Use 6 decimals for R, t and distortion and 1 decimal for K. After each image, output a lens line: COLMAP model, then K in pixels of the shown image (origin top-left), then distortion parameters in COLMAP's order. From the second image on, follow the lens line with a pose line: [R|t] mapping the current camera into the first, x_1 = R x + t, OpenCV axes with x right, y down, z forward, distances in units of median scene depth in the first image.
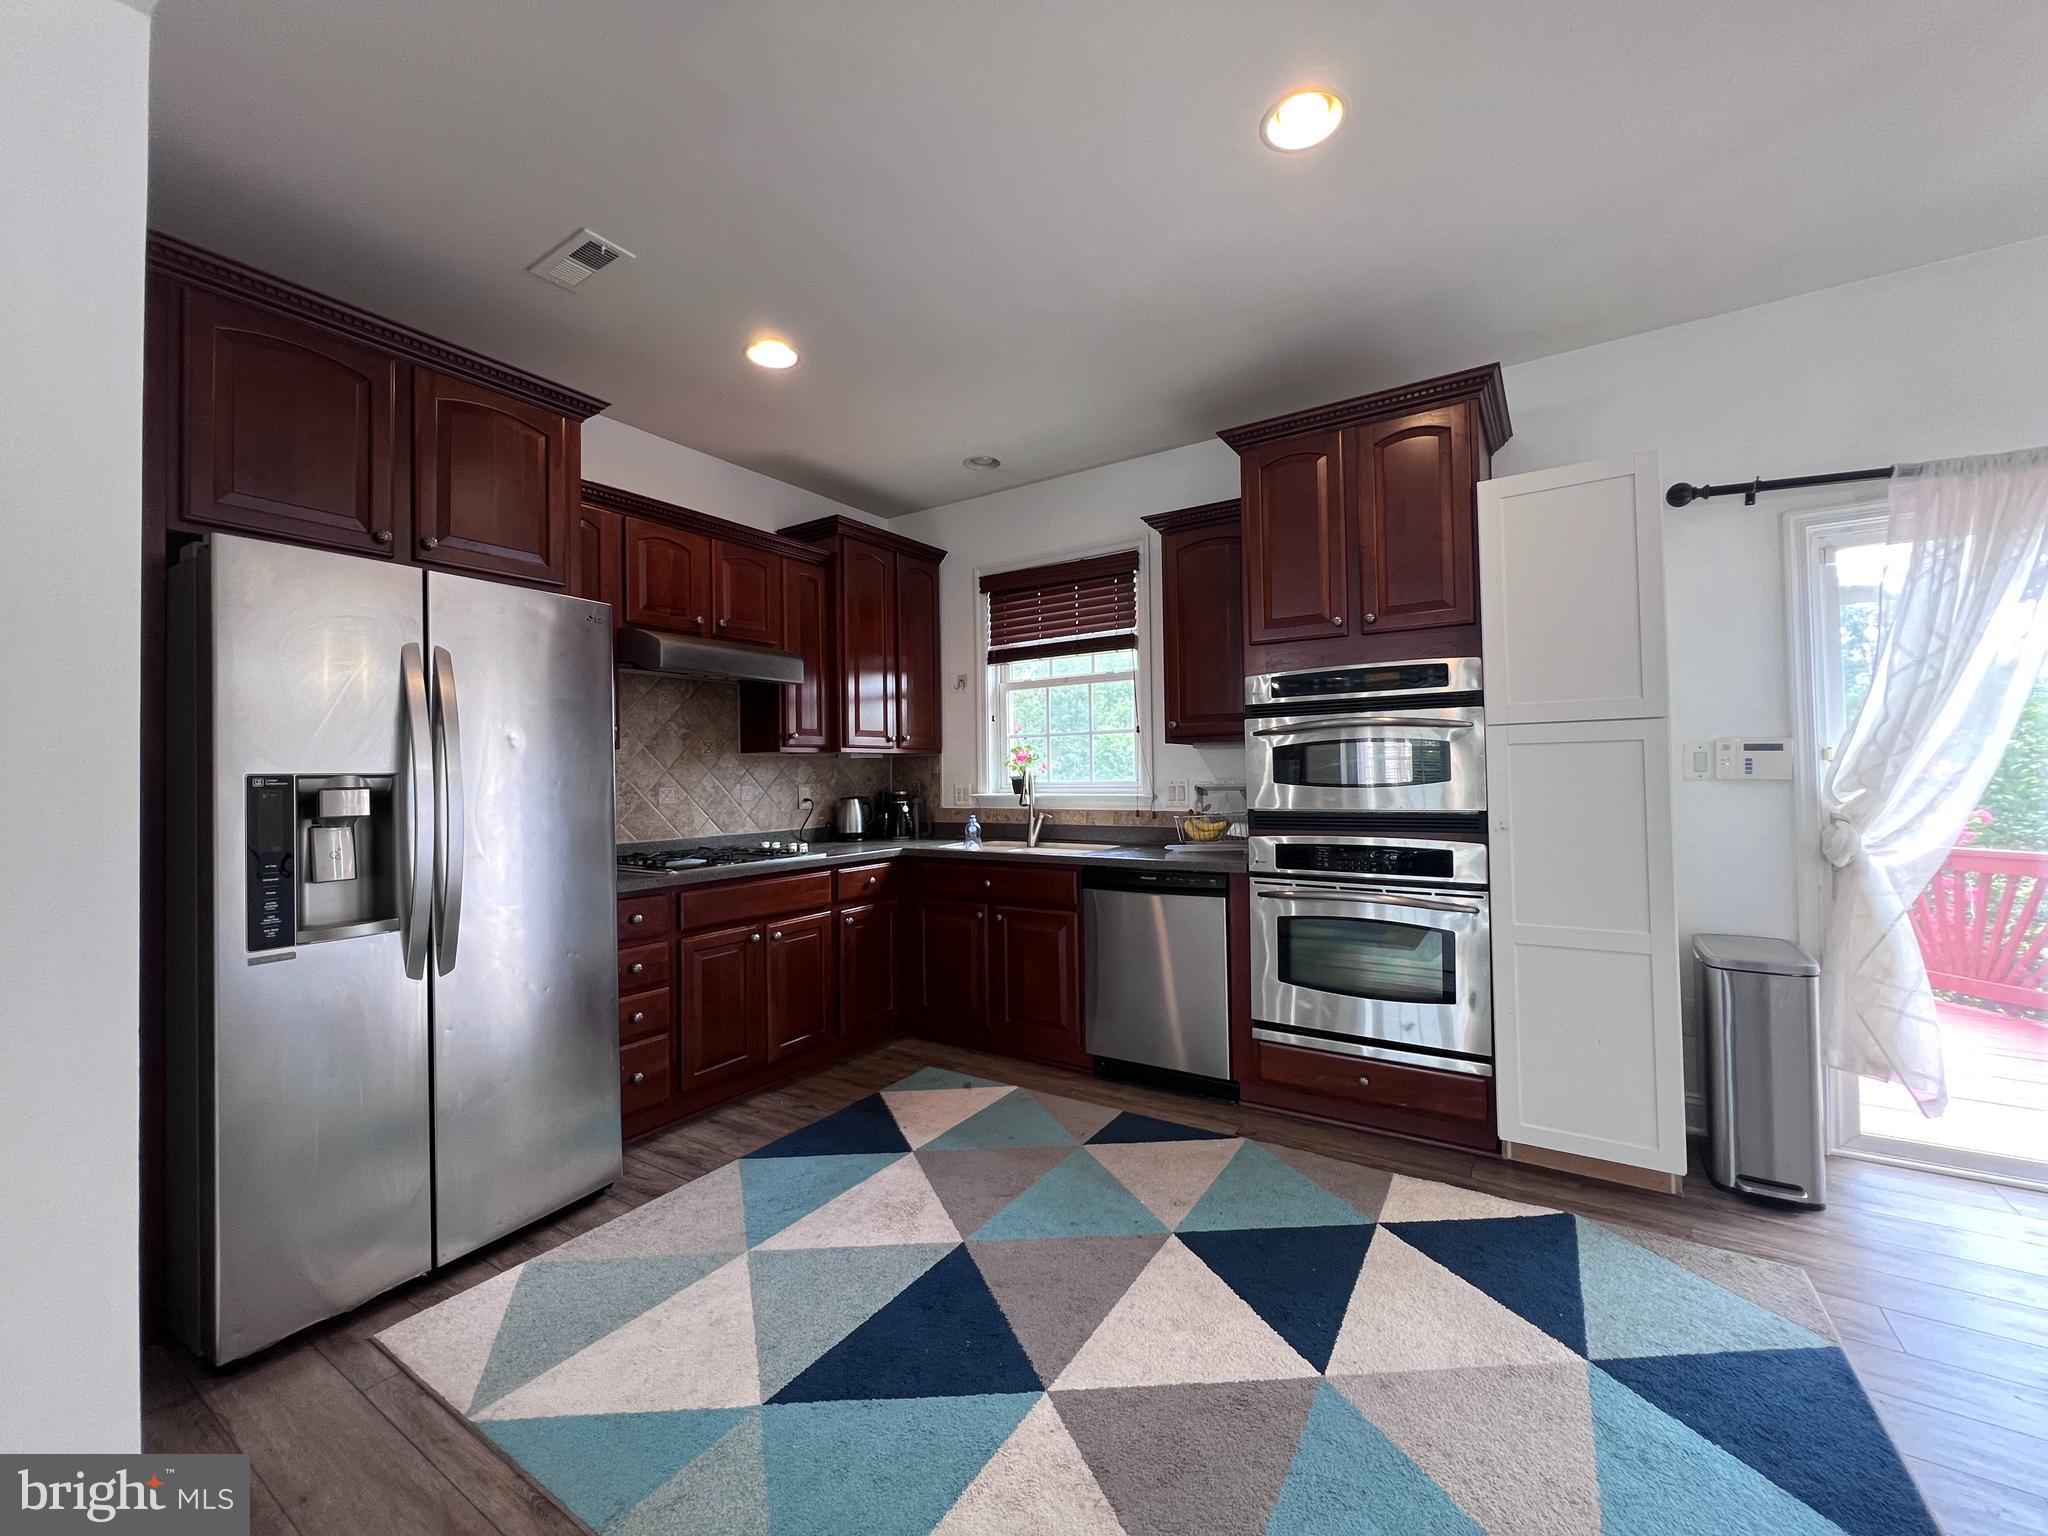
lens RADIAL K [[823.3, 0, 1019.4], [0, 823.3, 760.1], [0, 0, 1]] dist [-0.002746, 0.000041]
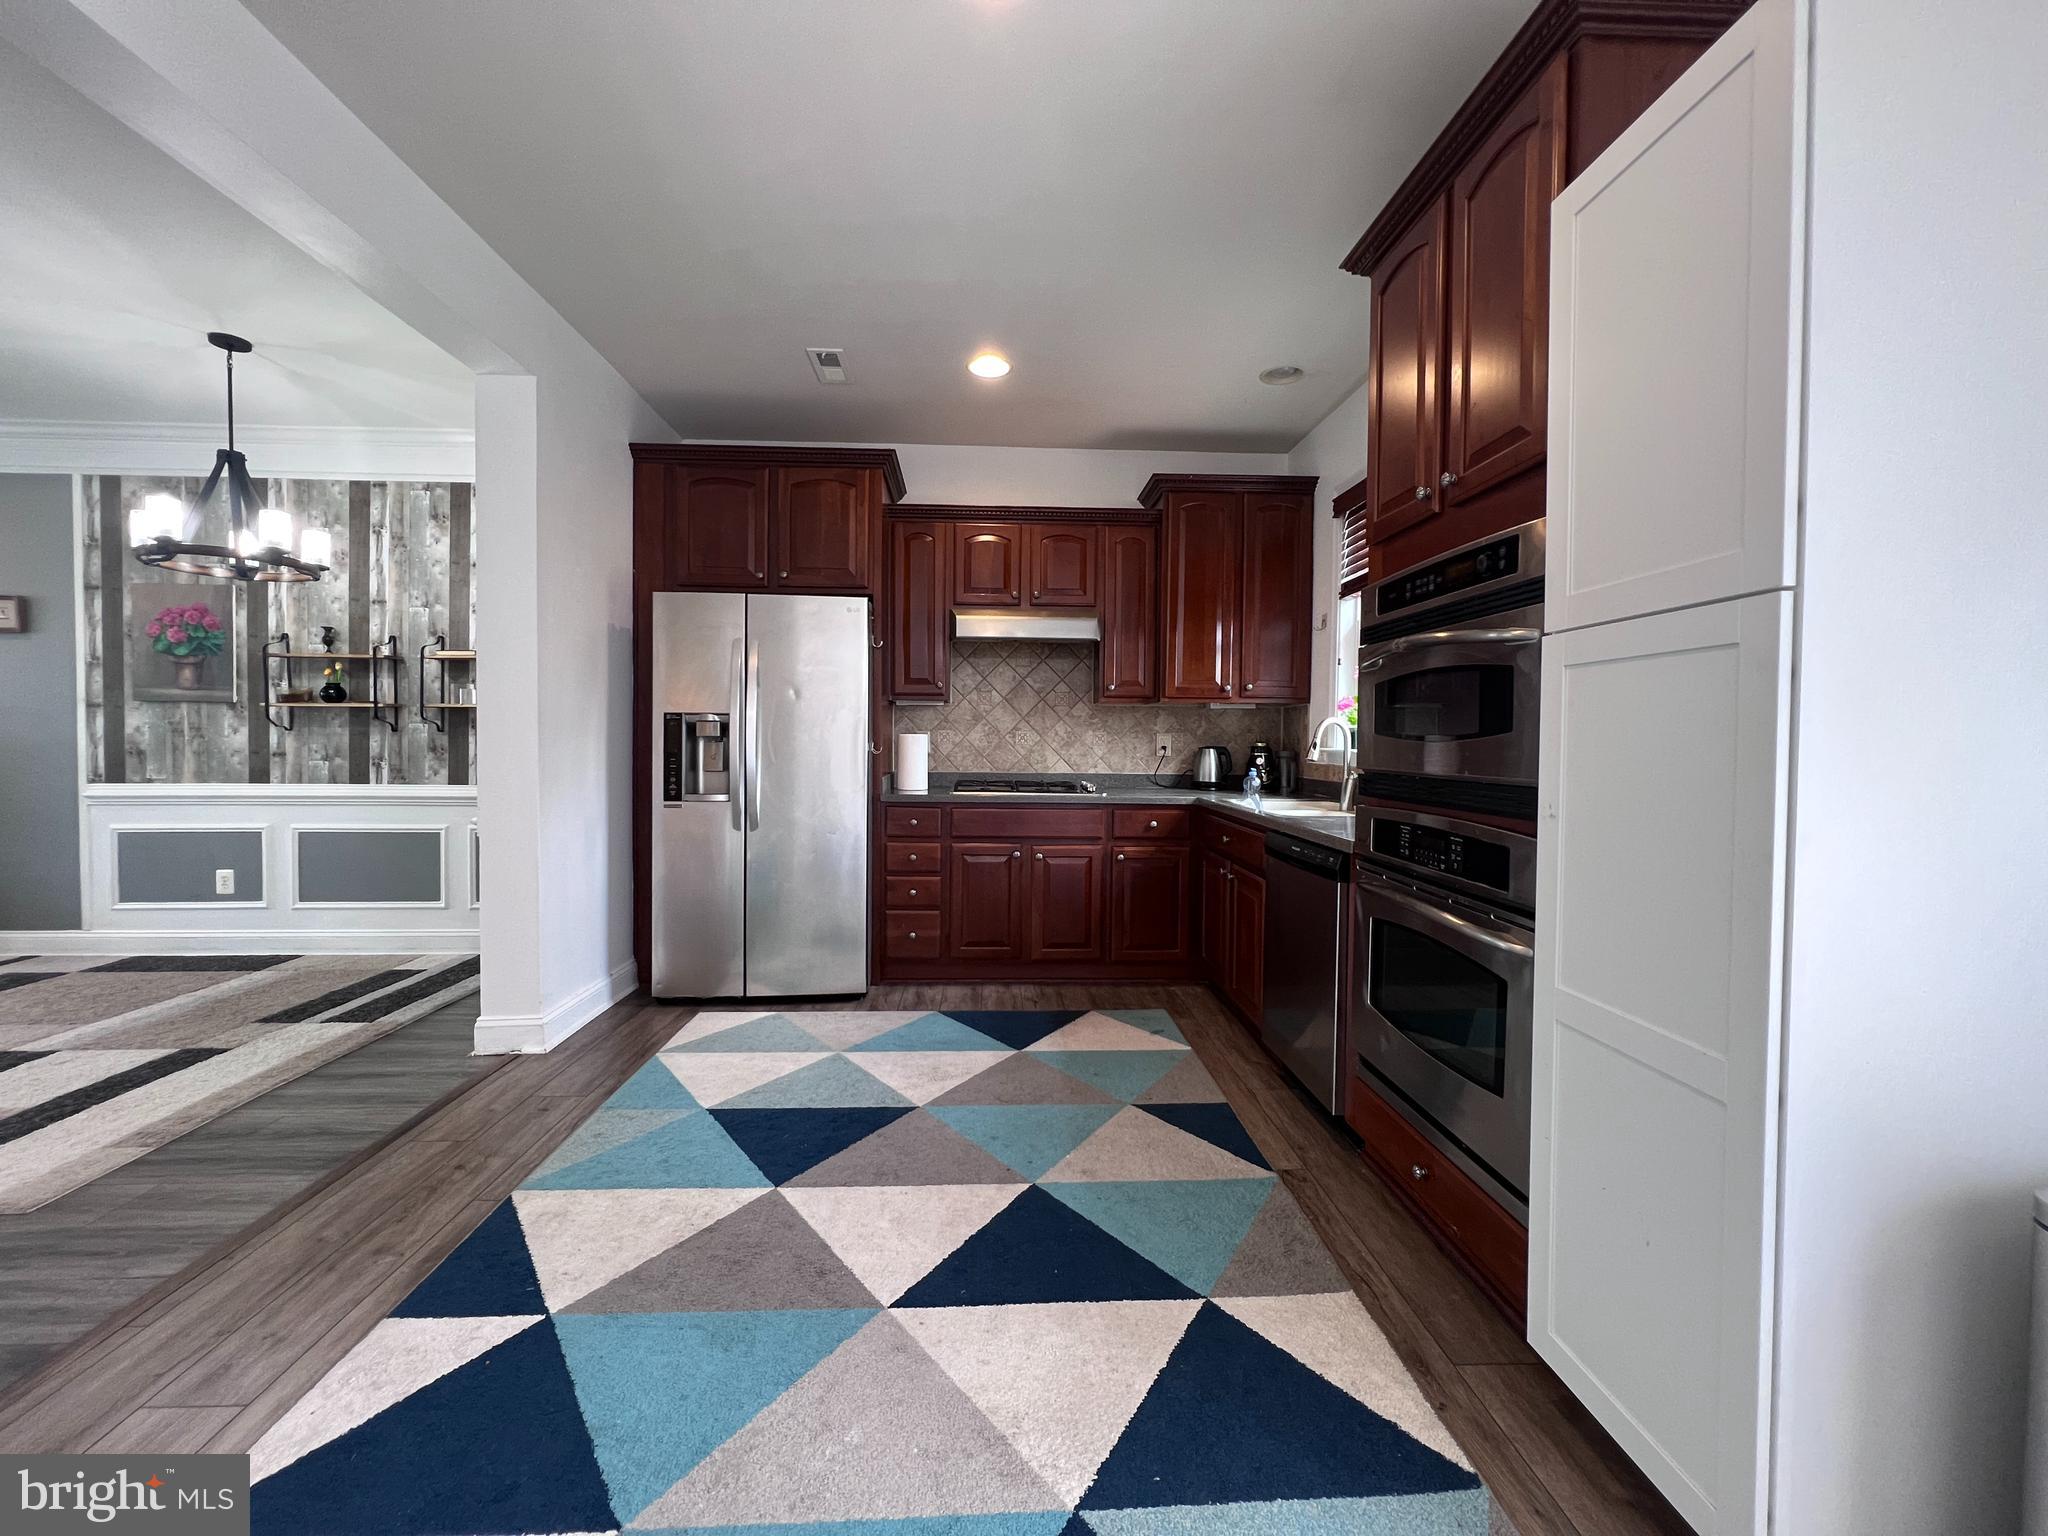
lens RADIAL K [[823.3, 0, 1024.0], [0, 823.3, 758.7], [0, 0, 1]] dist [-0.002746, 0.000041]
pose [[0.586837, 0.044007, -0.808509, 0.773142], [-0.005617, 0.998719, 0.050284, 0.016092], [0.809686, -0.024967, 0.586332, 0.347953]]
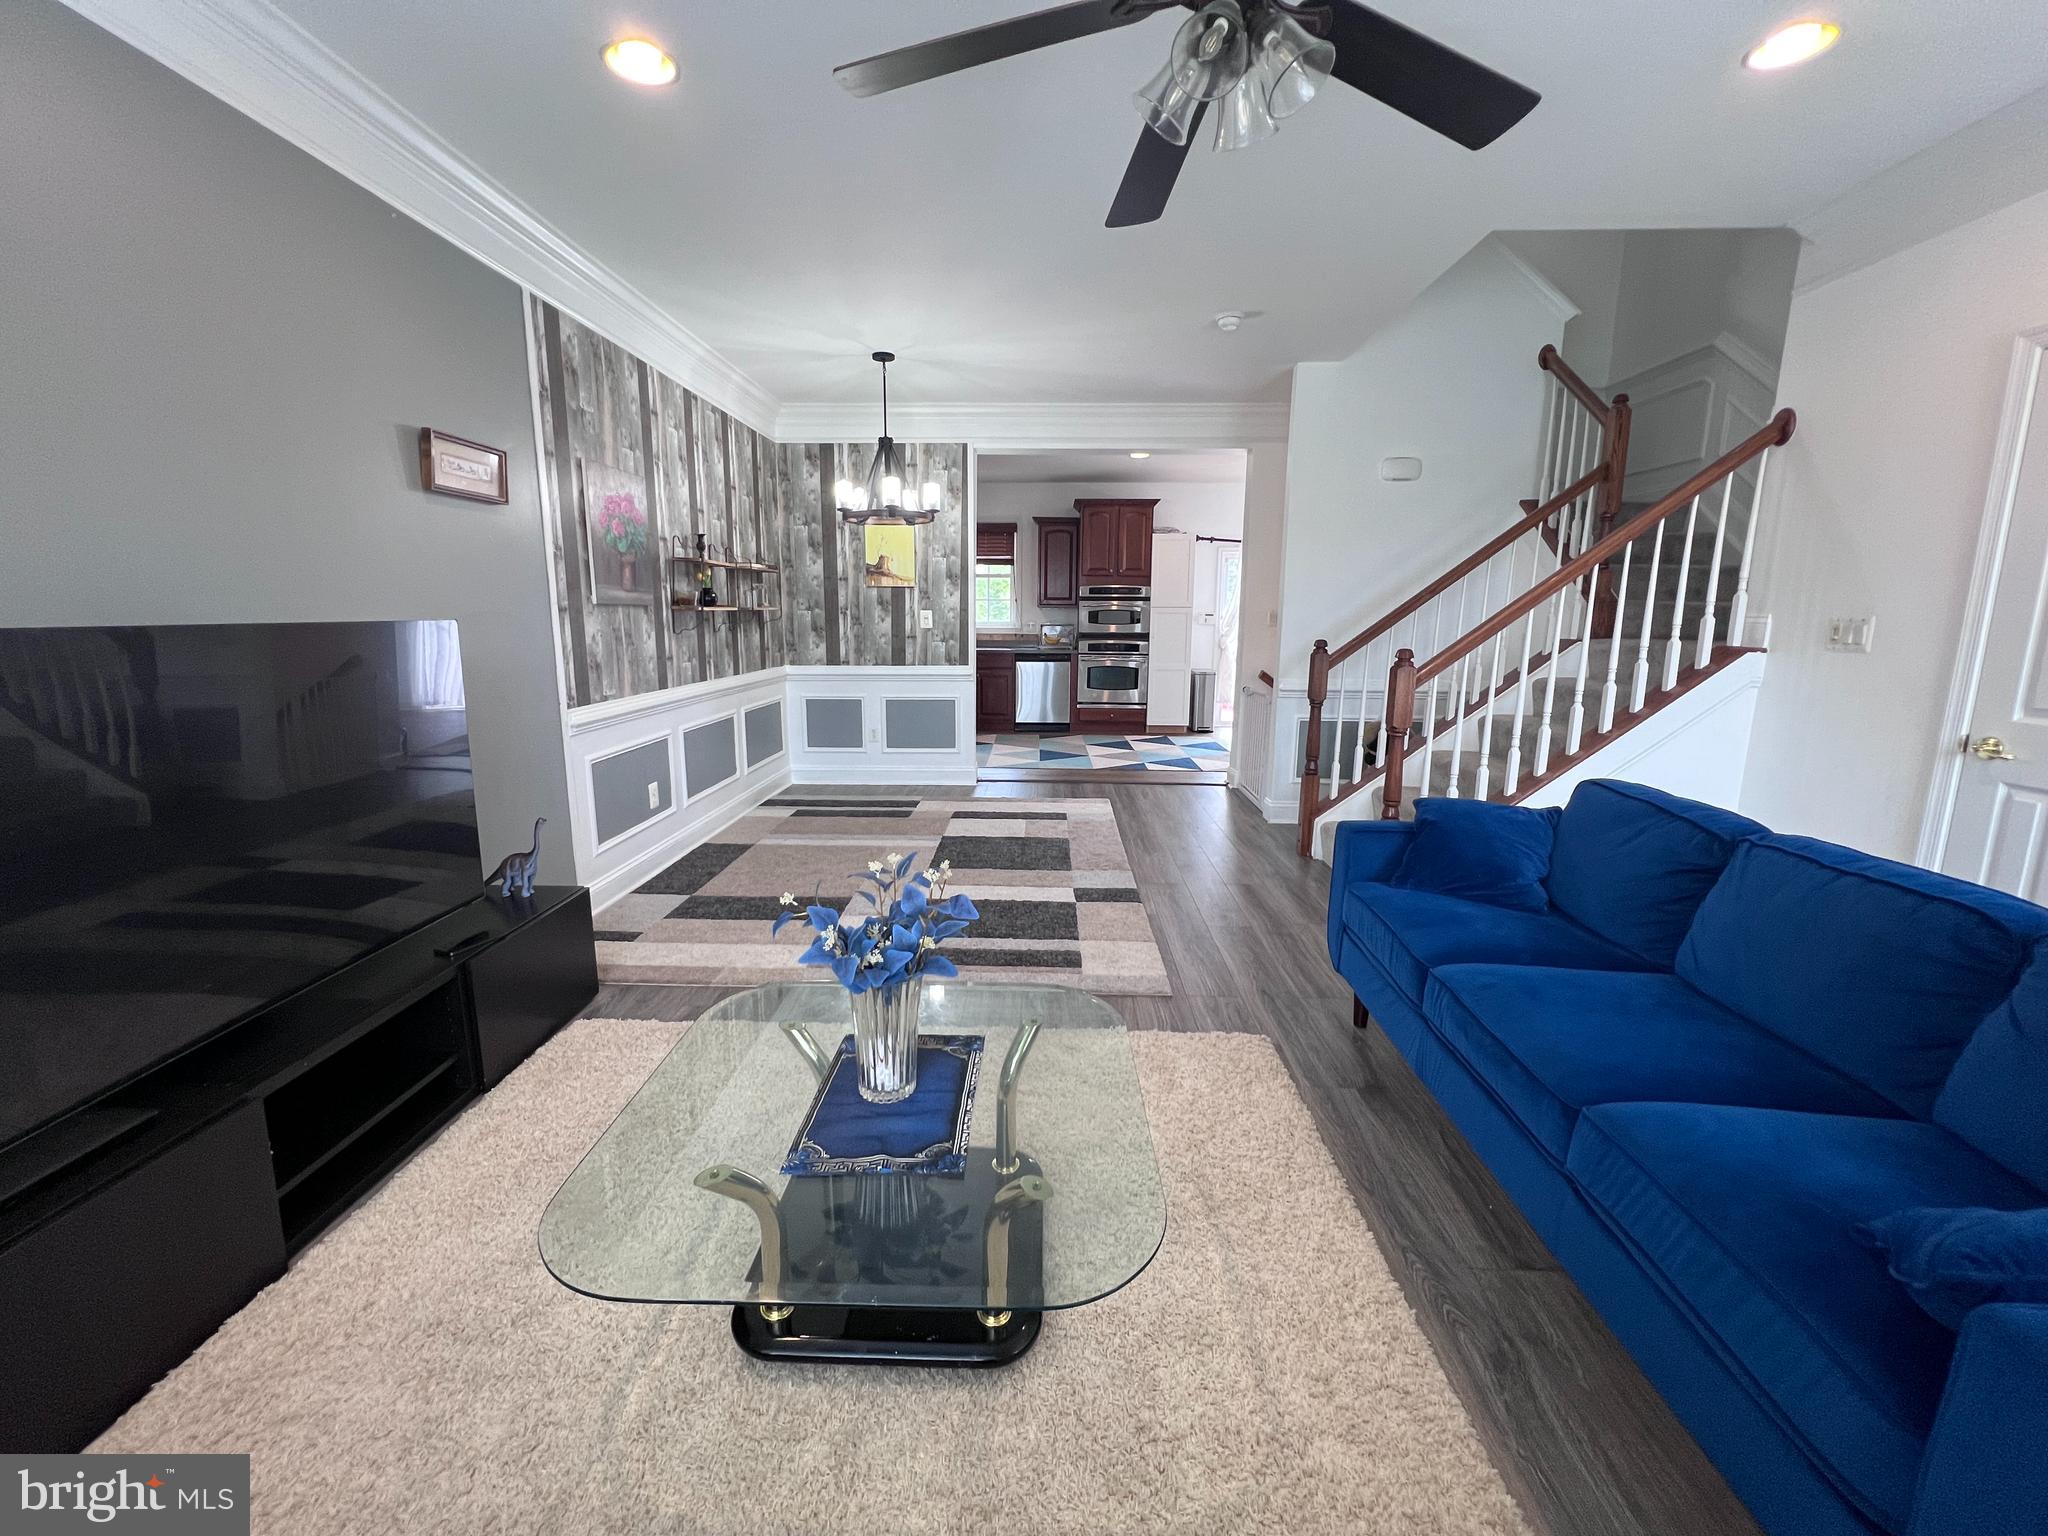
lens RADIAL K [[823.3, 0, 1020.9], [0, 823.3, 759.7], [0, 0, 1]] dist [-0.002746, 0.000041]
pose [[0.853032, -0.068856, 0.517296, -1.617933], [-0.030265, 0.983061, 0.180762, -0.019744], [-0.520980, -0.169852, 0.836499, -1.606724]]
